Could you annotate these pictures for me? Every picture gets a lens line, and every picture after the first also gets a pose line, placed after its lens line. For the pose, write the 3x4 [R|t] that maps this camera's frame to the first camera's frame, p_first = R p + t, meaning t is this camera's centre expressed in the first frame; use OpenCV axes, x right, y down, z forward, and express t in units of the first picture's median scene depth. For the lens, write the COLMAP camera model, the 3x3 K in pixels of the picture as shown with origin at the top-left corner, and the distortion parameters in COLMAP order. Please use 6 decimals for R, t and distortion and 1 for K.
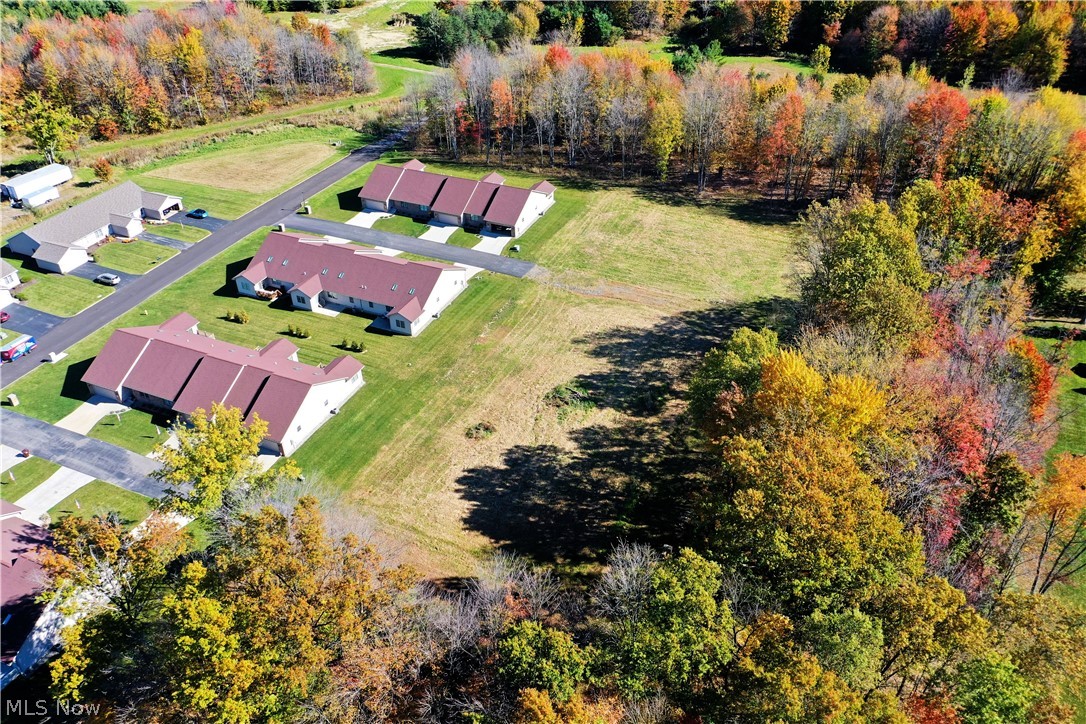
lens RADIAL K [[861.7, 0, 538.6], [0, 861.7, 367.6], [0, 0, 1]] dist [0.016800, 0.004905]
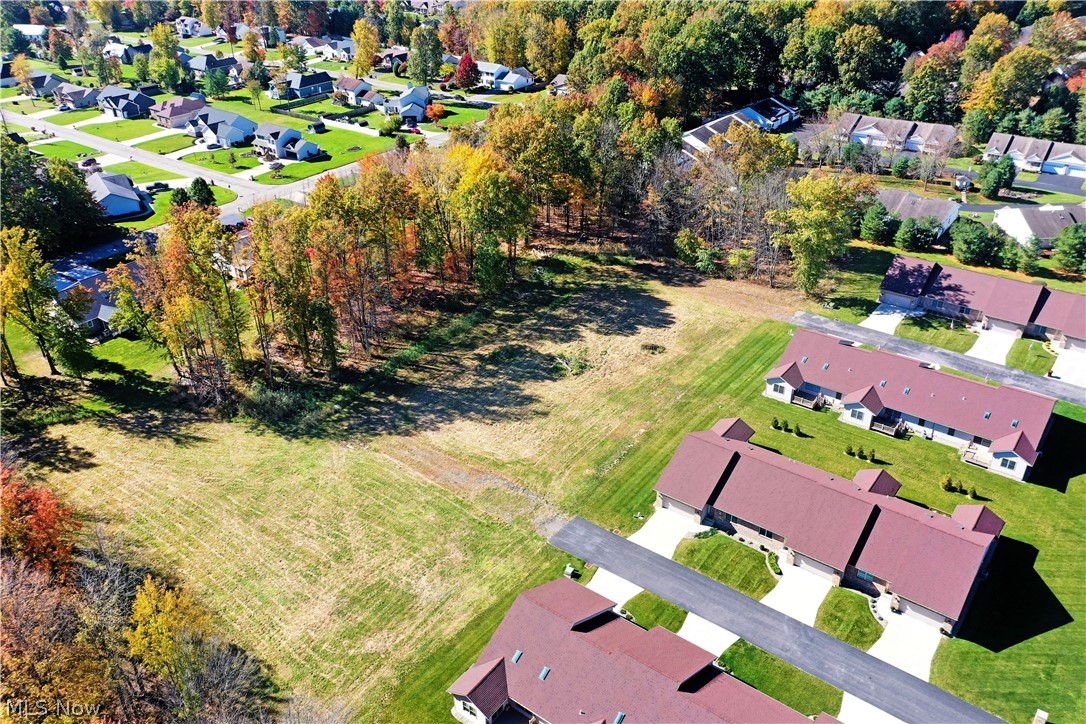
lens RADIAL K [[861.7, 0, 538.8], [0, 861.7, 364.9], [0, 0, 1]] dist [0.016800, 0.004905]
pose [[-0.974991, -0.080823, 0.207025, -0.099510], [0.155656, 0.416550, 0.895688, -0.631803], [-0.158629, 0.905513, -0.393552, 0.934416]]
